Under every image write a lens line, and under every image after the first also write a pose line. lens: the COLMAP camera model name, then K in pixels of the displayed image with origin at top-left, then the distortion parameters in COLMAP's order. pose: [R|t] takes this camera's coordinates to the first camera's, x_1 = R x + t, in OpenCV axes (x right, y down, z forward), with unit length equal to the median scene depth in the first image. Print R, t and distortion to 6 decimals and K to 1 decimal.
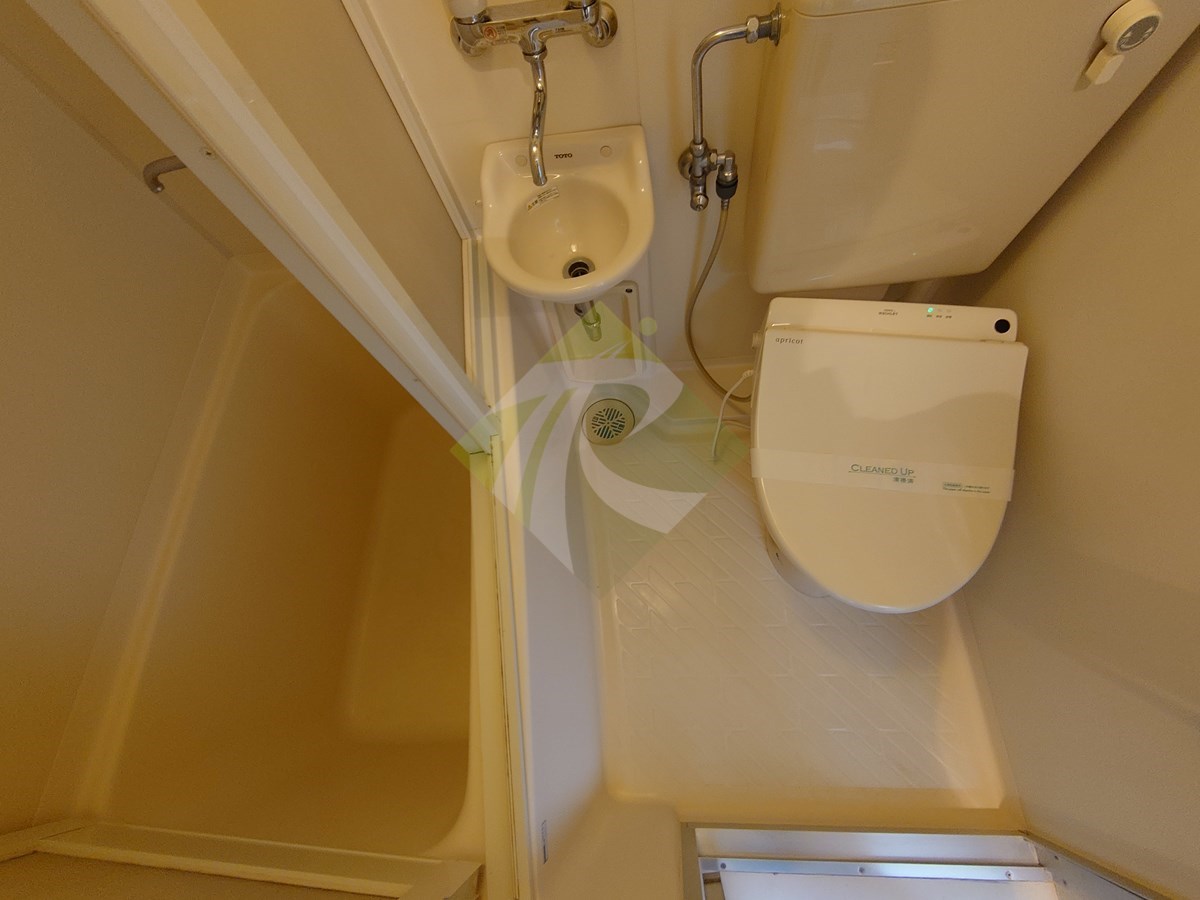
lens RADIAL K [[512.8, 0, 603.8], [0, 512.8, 445.6], [0, 0, 1]] dist [0.000077, 0.000048]
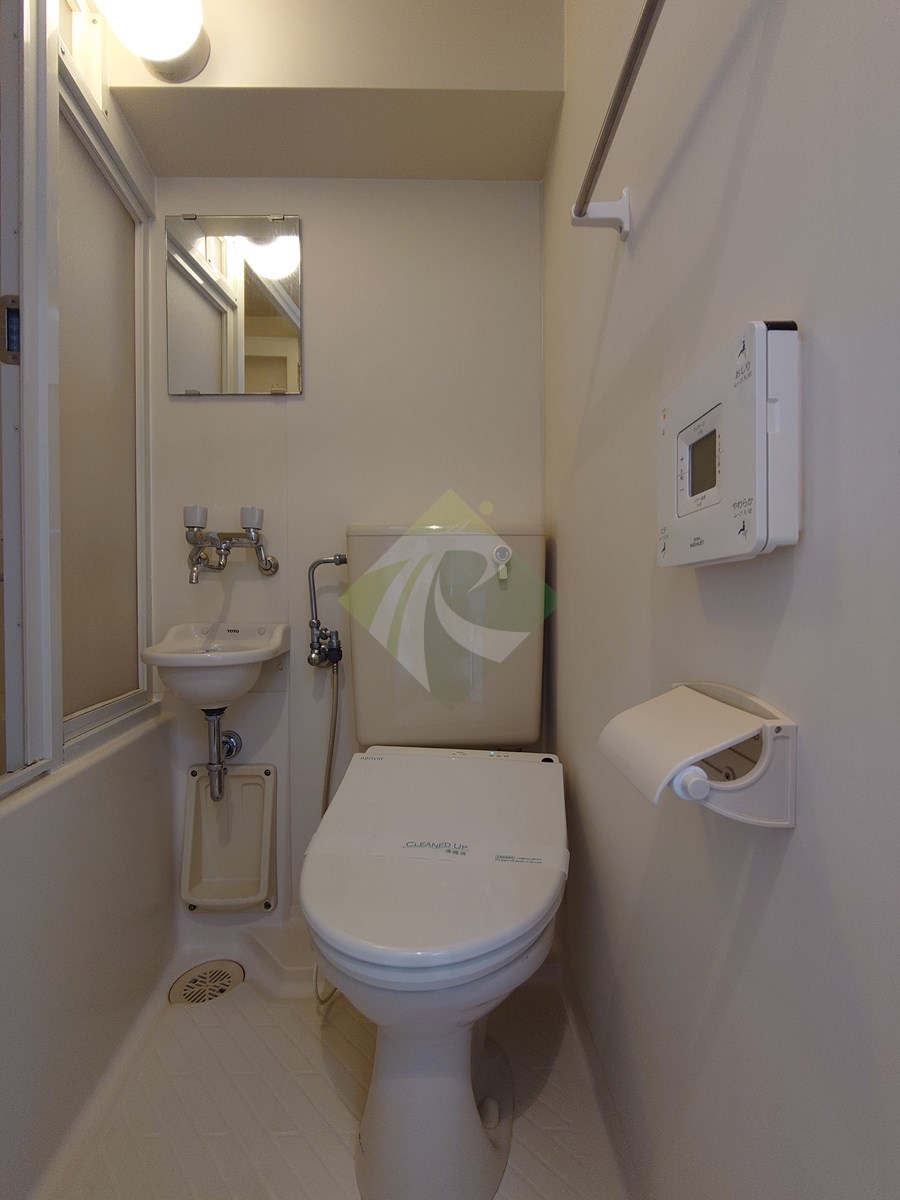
lens RADIAL K [[512.8, 0, 450.0], [0, 512.8, 600.0], [0, 0, 1]] dist [0.000077, 0.000048]
pose [[0.992029, 0.125482, 0.011478, 0.511630], [-0.040021, 0.400140, -0.915580, 0.735316], [-0.119481, 0.907823, 0.401973, 0.222978]]
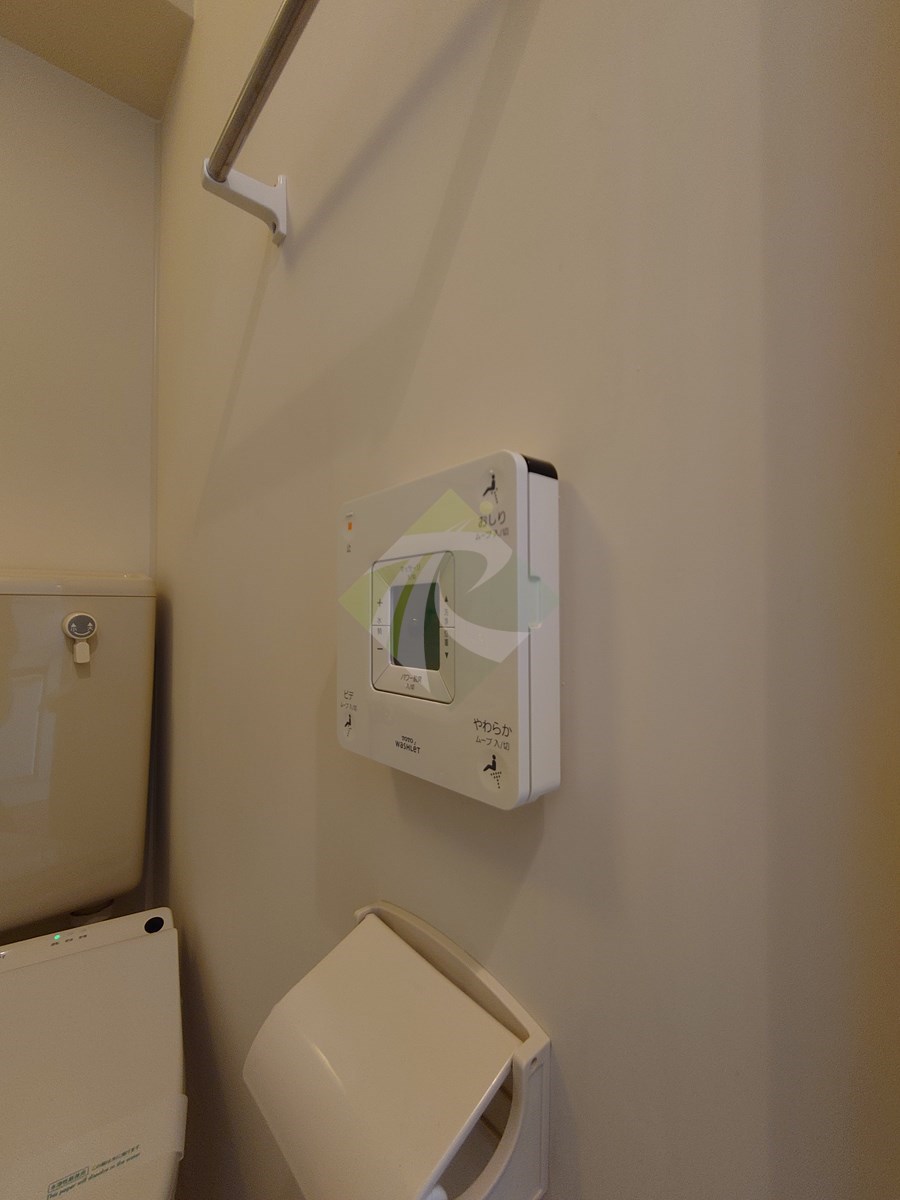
lens RADIAL K [[512.8, 0, 450.0], [0, 512.8, 600.0], [0, 0, 1]] dist [0.000077, 0.000048]
pose [[0.751202, 0.140589, 0.644927, 0.545271], [0.557444, 0.388116, -0.733909, 0.460878], [-0.353486, 0.910824, 0.213183, 0.179389]]
